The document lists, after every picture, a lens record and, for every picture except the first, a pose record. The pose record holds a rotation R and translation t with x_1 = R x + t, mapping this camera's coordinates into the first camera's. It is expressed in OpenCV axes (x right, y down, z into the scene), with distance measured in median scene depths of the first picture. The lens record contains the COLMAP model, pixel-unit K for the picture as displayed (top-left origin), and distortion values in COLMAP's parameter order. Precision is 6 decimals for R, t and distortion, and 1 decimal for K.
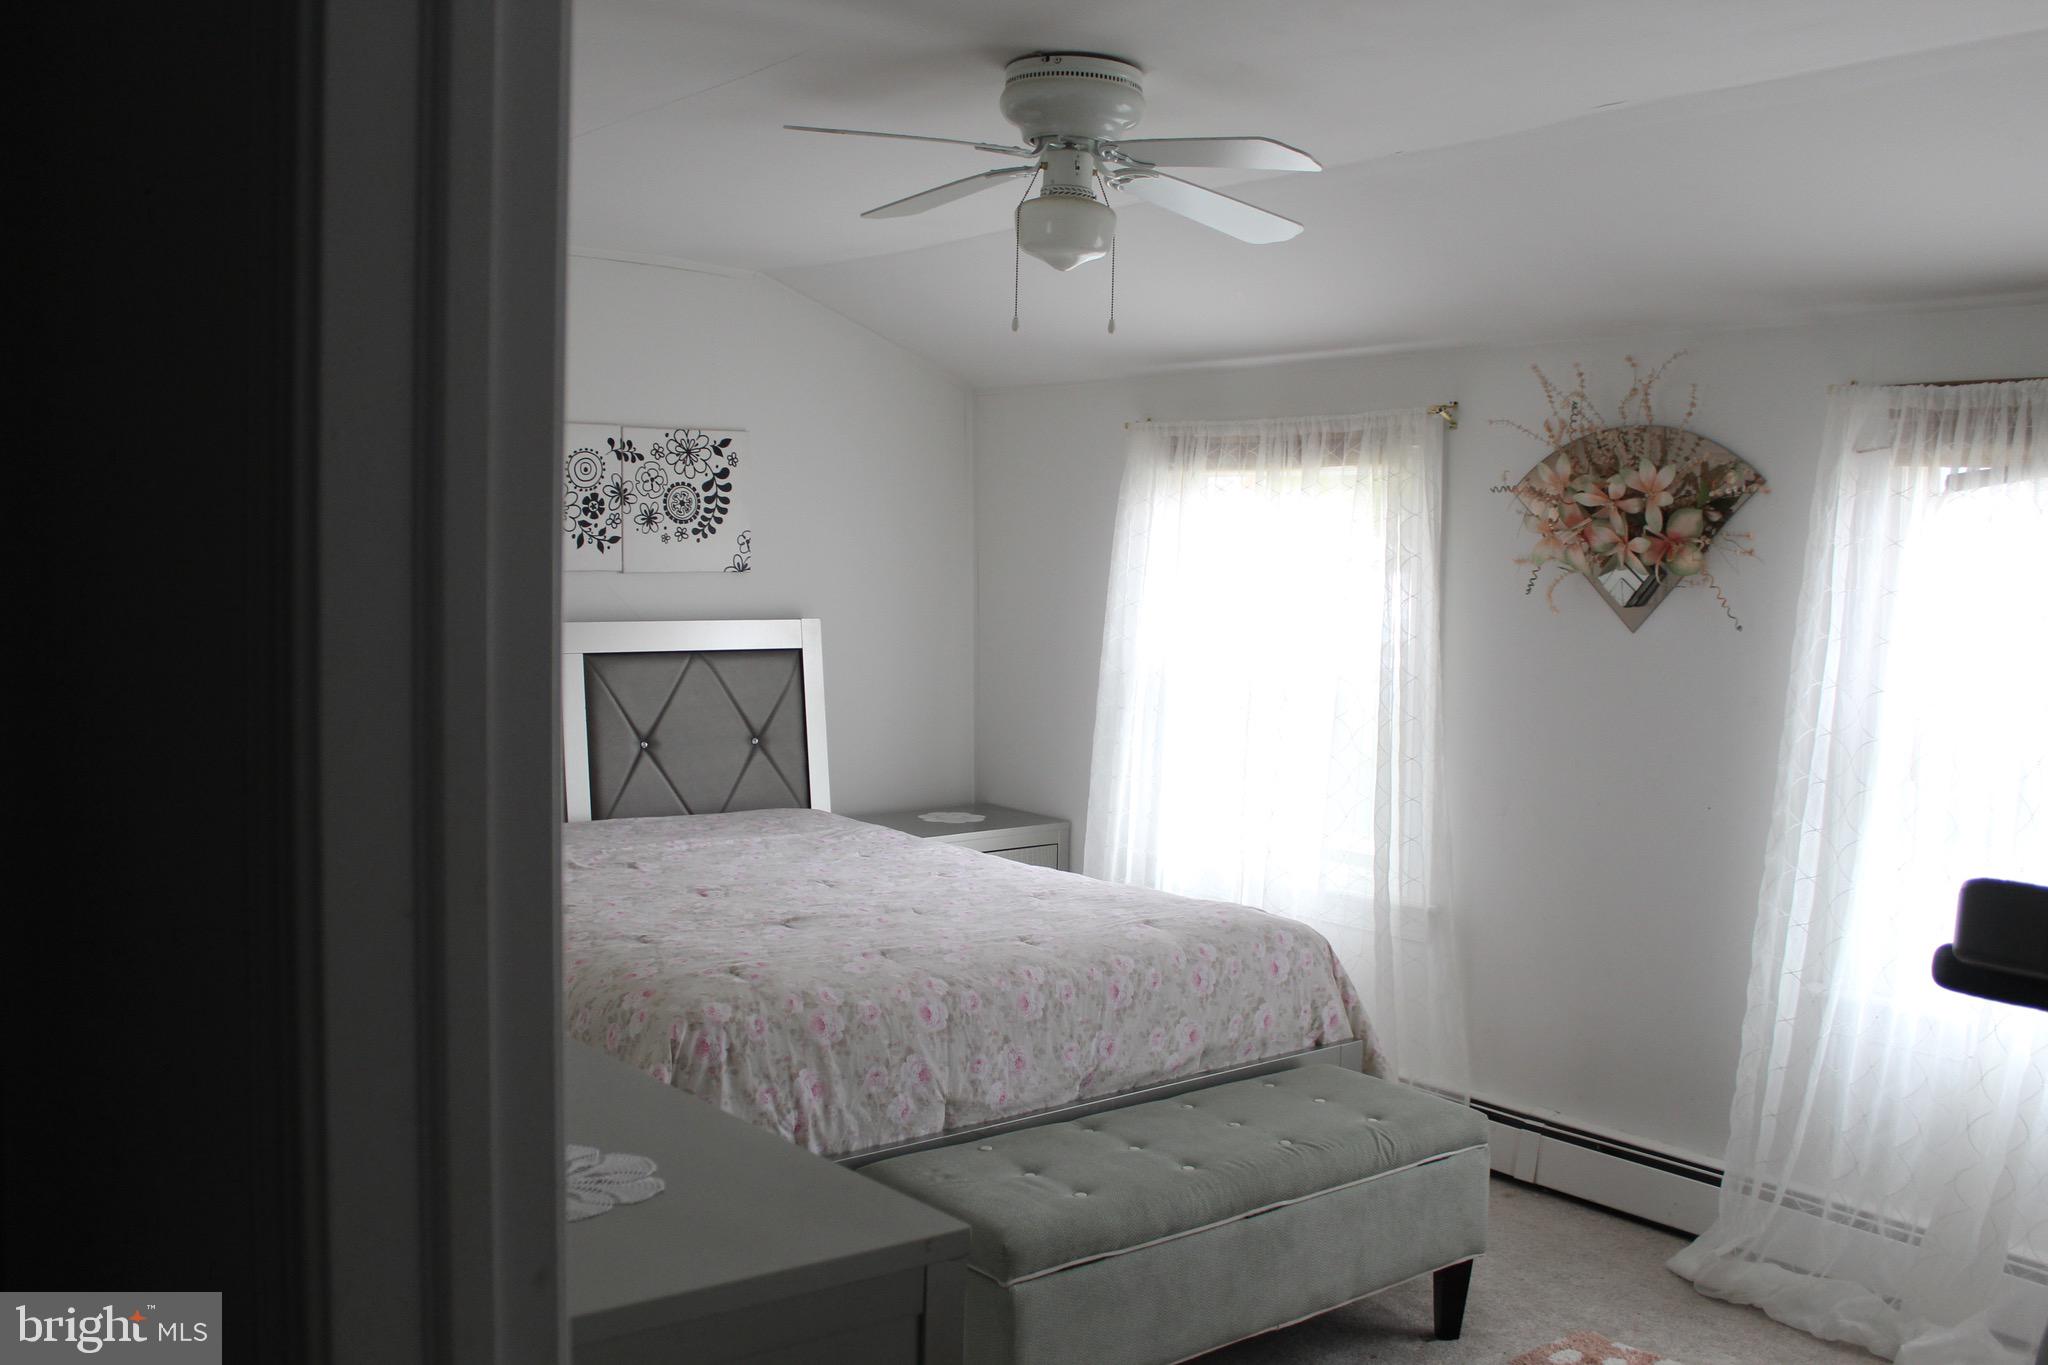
lens RADIAL K [[1878.8, 0, 1031.2], [0, 1878.8, 653.6], [0, 0, 1]] dist [-0.147008, 0.143173]
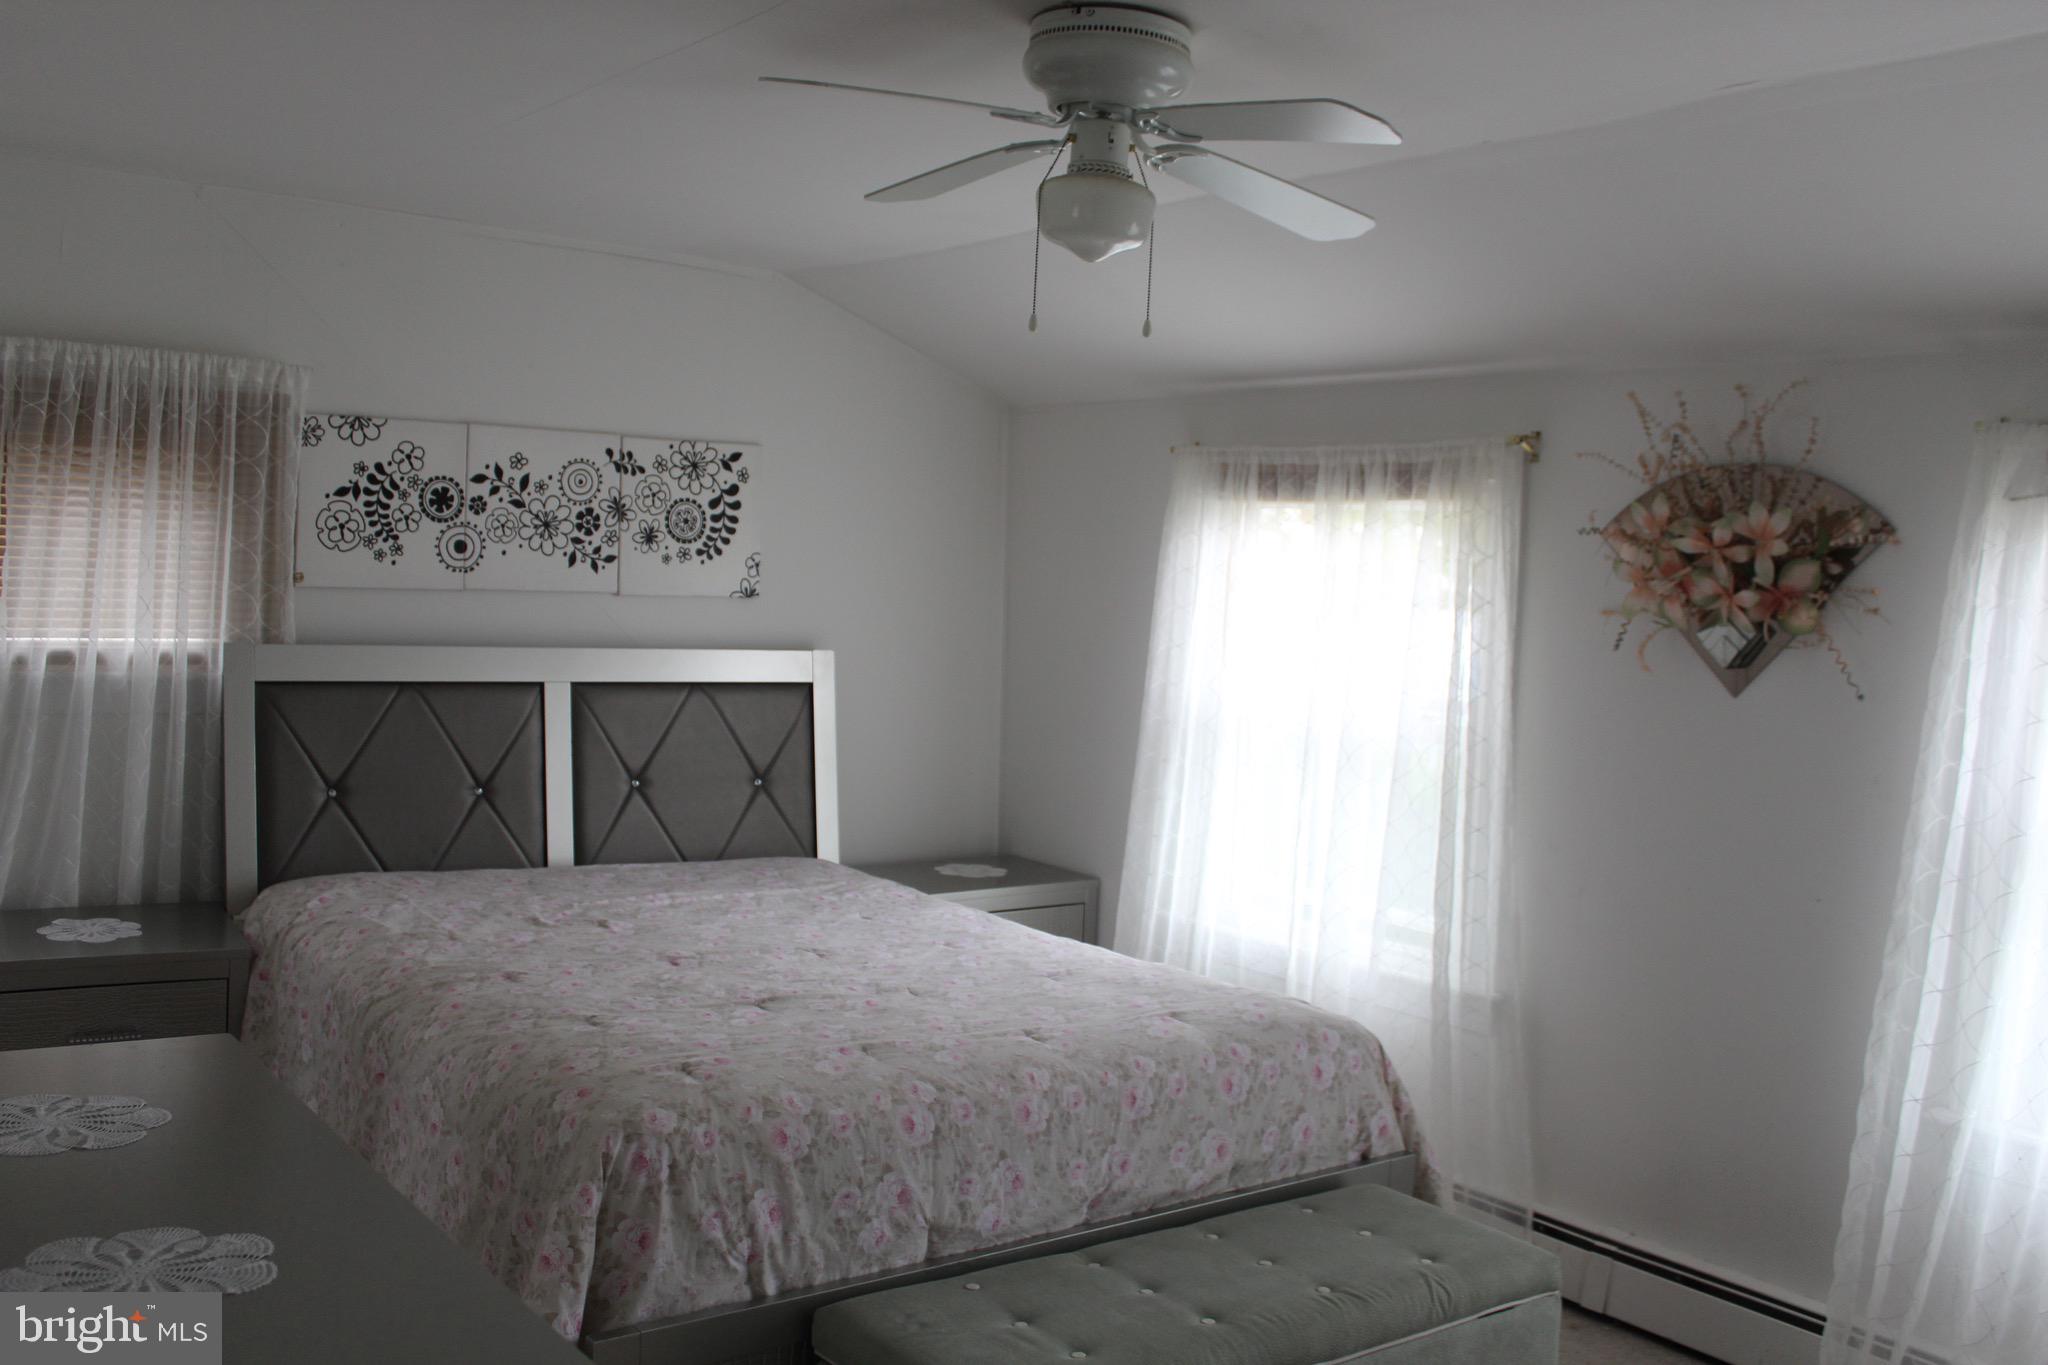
lens RADIAL K [[1869.5, 0, 1031.5], [0, 1869.5, 654.5], [0, 0, 1]] dist [-0.154569, 0.152067]
pose [[0.999184, 0.028846, -0.028285, 0.015508], [-0.029194, 0.999502, -0.011971, -0.012743], [0.027925, 0.012787, 0.999528, 0.128886]]
